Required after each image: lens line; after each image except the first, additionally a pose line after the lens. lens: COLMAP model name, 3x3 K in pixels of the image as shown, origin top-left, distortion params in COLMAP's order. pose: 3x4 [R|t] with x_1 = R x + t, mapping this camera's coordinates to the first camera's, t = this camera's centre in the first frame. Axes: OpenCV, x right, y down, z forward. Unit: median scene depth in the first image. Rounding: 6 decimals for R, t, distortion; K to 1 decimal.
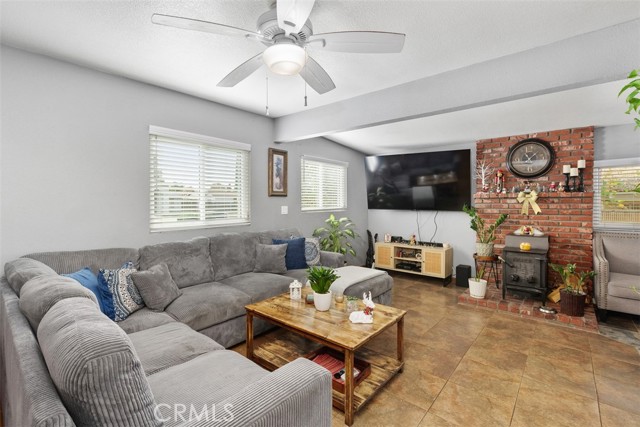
lens RADIAL K [[293.5, 0, 318.3], [0, 293.5, 205.7], [0, 0, 1]] dist [0.001836, -0.002272]
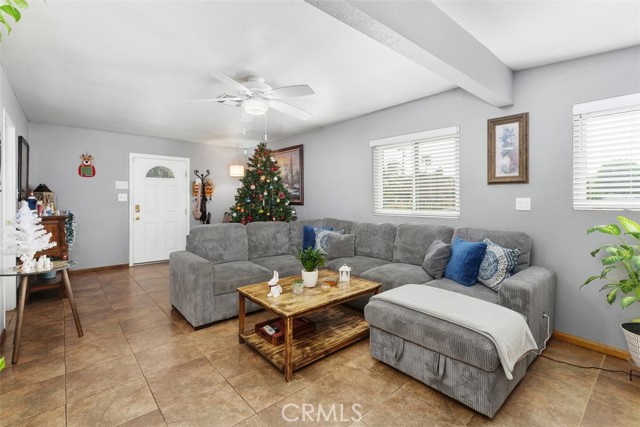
lens RADIAL K [[293.5, 0, 319.8], [0, 293.5, 201.8], [0, 0, 1]] dist [0.001836, -0.002272]
pose [[-0.152522, 0.010260, -0.988247, 0.638098], [-0.014395, 0.999817, 0.012602, 0.008908], [0.988195, 0.016148, -0.152347, 0.687514]]
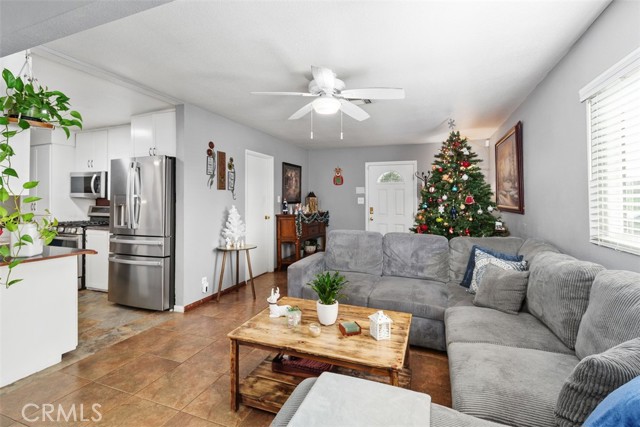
lens RADIAL K [[293.5, 0, 316.8], [0, 293.5, 197.0], [0, 0, 1]] dist [0.001836, -0.002272]
pose [[-0.945109, -0.001024, -0.326755, 0.186541], [-0.003678, 0.999965, 0.007505, -0.012714], [0.326735, 0.008295, -0.945079, 1.029491]]
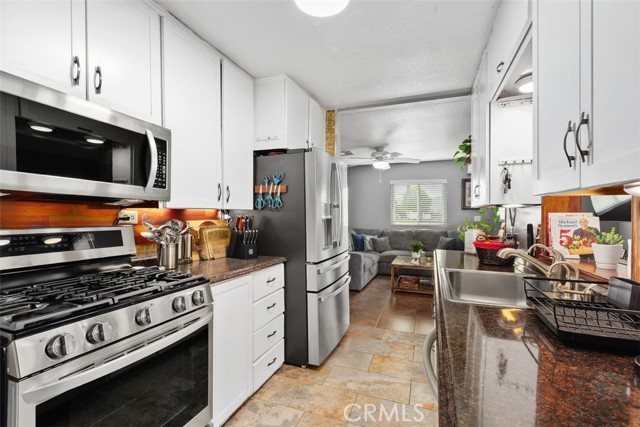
lens RADIAL K [[293.5, 0, 319.8], [0, 293.5, 217.7], [0, 0, 1]] dist [0.001836, -0.002272]
pose [[0.336168, 0.014410, -0.941692, 1.059370], [-0.020063, 0.999766, 0.008136, 0.014474], [0.941588, 0.016158, 0.336378, -0.248534]]
